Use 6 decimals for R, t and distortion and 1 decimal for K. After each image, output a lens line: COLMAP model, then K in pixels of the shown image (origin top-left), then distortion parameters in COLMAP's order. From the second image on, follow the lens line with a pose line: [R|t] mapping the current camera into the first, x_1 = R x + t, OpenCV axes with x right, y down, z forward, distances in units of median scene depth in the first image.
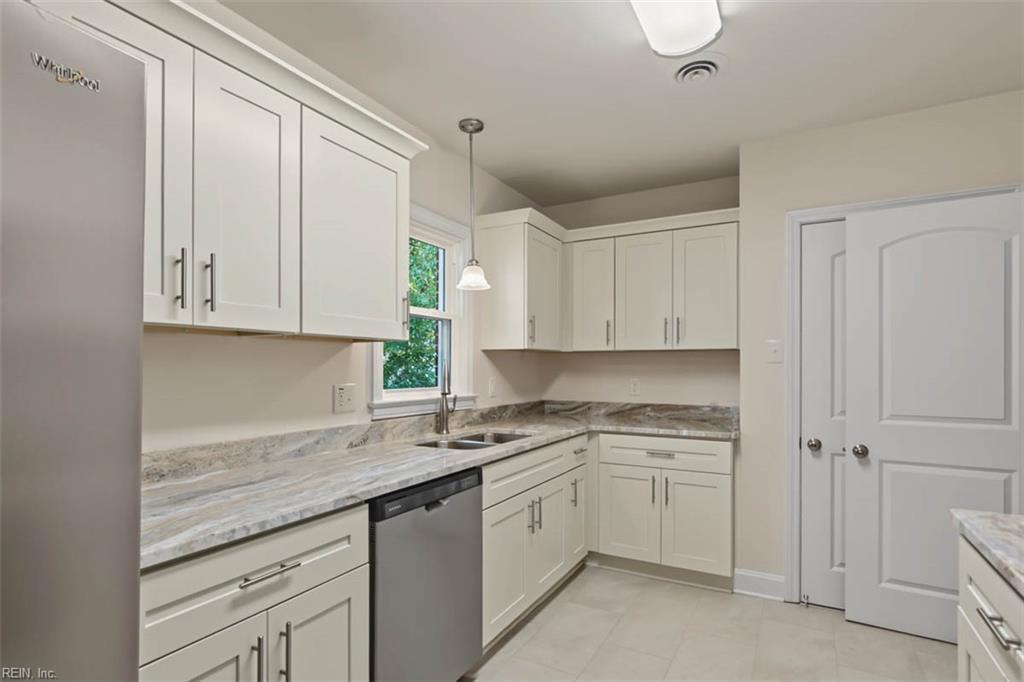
lens RADIAL K [[515.1, 0, 514.6], [0, 515.1, 370.1], [0, 0, 1]] dist [0.000212, 0.000165]
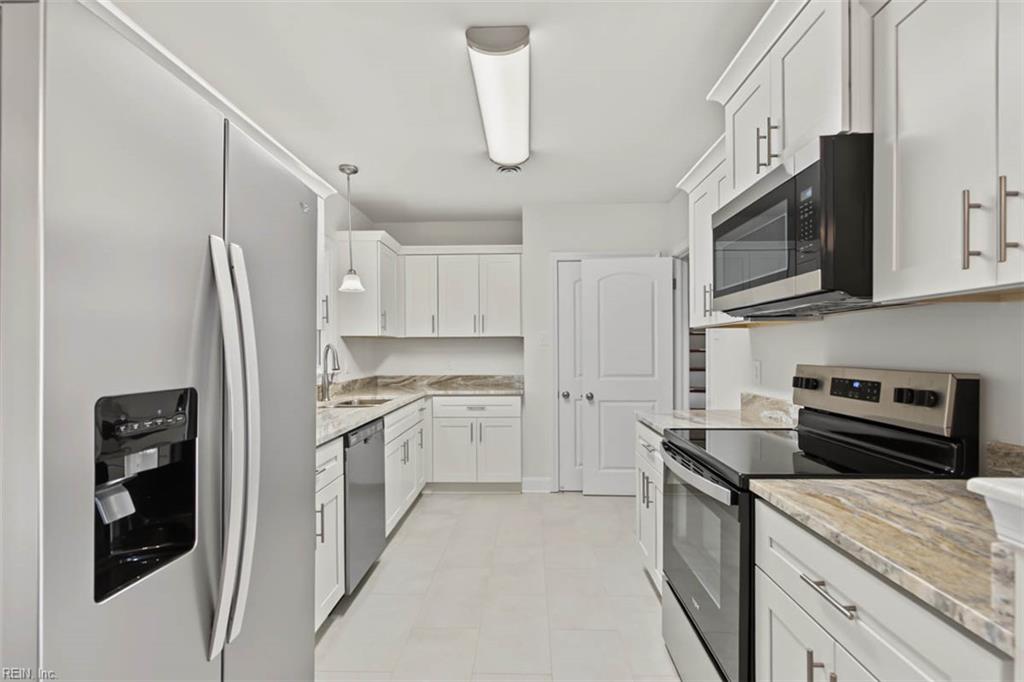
lens RADIAL K [[487.6, 0, 508.6], [0, 487.6, 355.8], [0, 0, 1]] dist [0.000500, 0.000157]
pose [[0.892697, -0.012186, 0.450492, -0.288026], [0.009626, 0.999922, 0.007973, 0.004497], [-0.450554, -0.002781, 0.892745, -0.317983]]
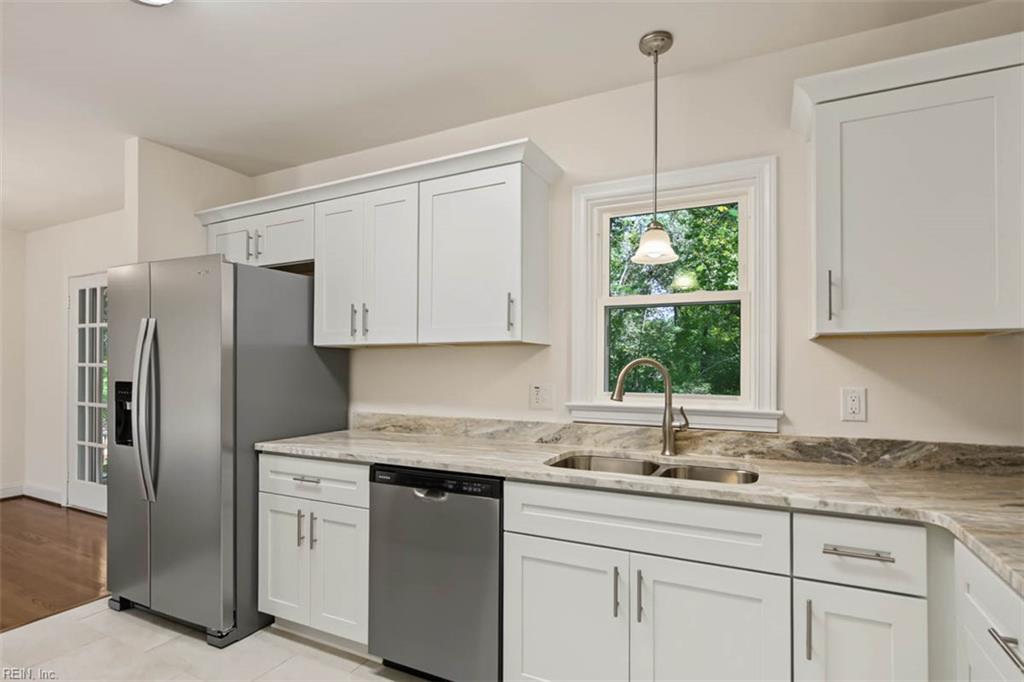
lens RADIAL K [[512.4, 0, 513.5], [0, 512.4, 359.7], [0, 0, 1]] dist [-0.001466, 0.000066]
pose [[0.033900, -0.017676, -0.999269, 0.635673], [-0.007077, 0.999814, -0.017926, -0.002335], [0.999400, 0.007680, 0.033769, 0.767560]]
